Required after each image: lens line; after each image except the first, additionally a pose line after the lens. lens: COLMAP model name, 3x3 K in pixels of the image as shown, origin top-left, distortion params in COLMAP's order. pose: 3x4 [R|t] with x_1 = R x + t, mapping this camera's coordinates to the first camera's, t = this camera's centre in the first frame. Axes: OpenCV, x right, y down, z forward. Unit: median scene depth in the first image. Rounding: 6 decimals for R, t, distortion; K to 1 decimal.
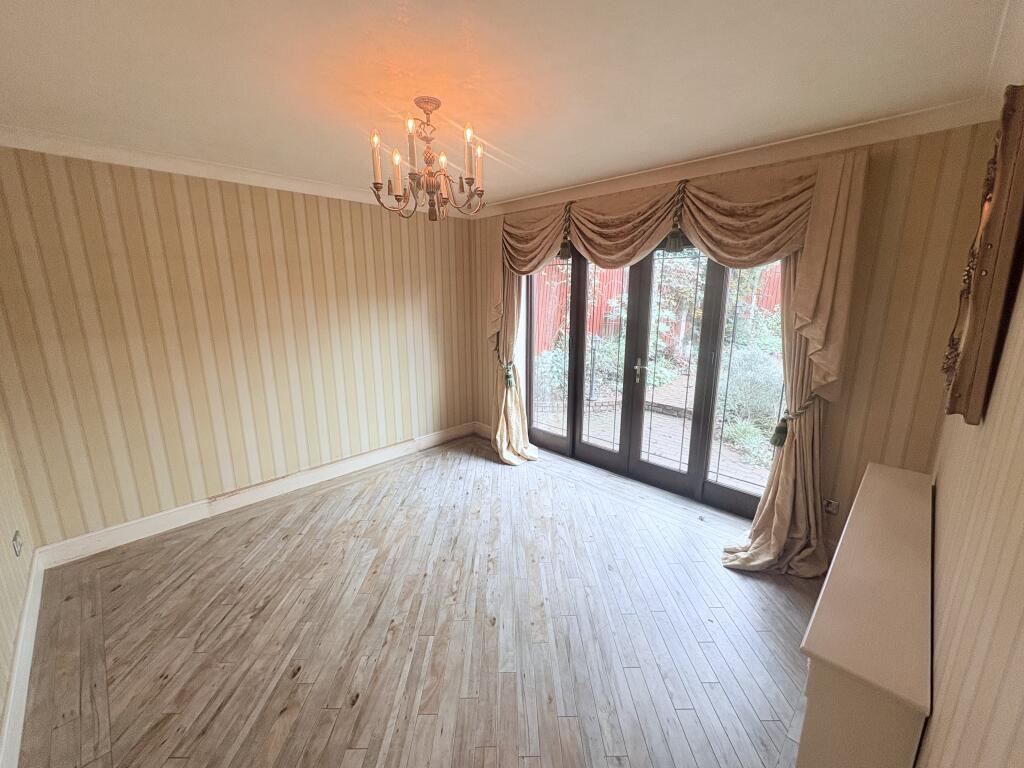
lens RADIAL K [[414.7, 0, 524.2], [0, 414.7, 384.2], [0, 0, 1]] dist [0.001183, 0.000010]
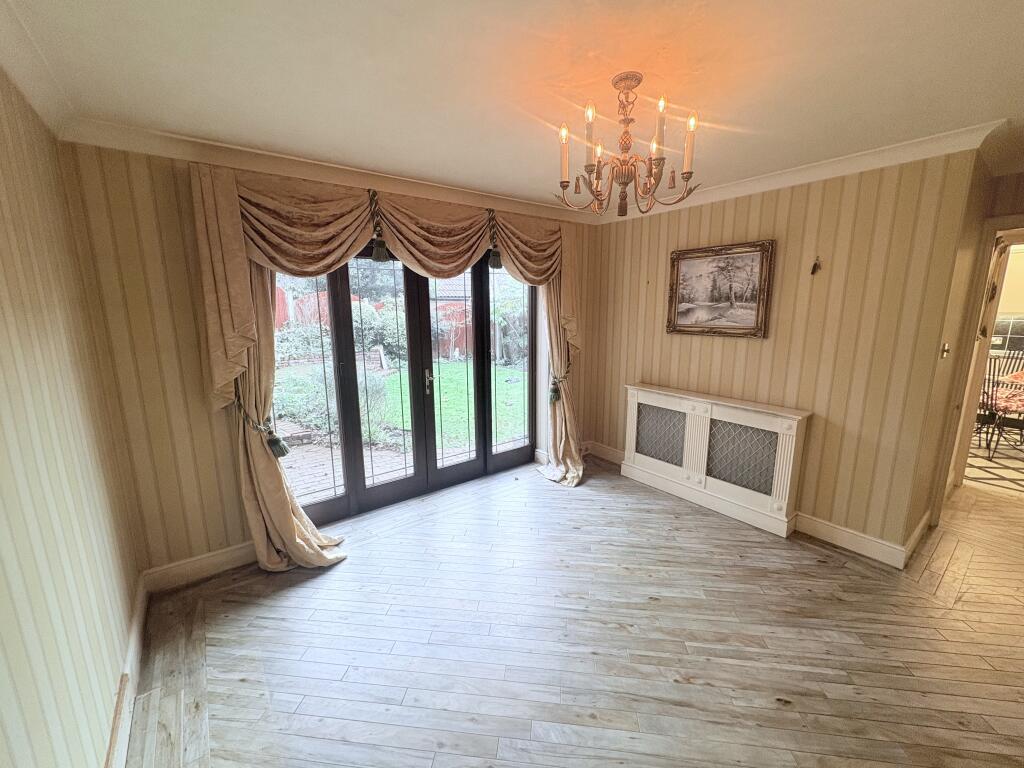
lens RADIAL K [[406.7, 0, 511.6], [0, 406.7, 383.7], [0, 0, 1]] dist [0.001993, 0.000089]
pose [[0.156432, -0.185550, 0.970103, -0.981617], [0.222680, 0.963533, 0.148385, -0.199028], [-0.962259, 0.192811, 0.192046, 0.962669]]
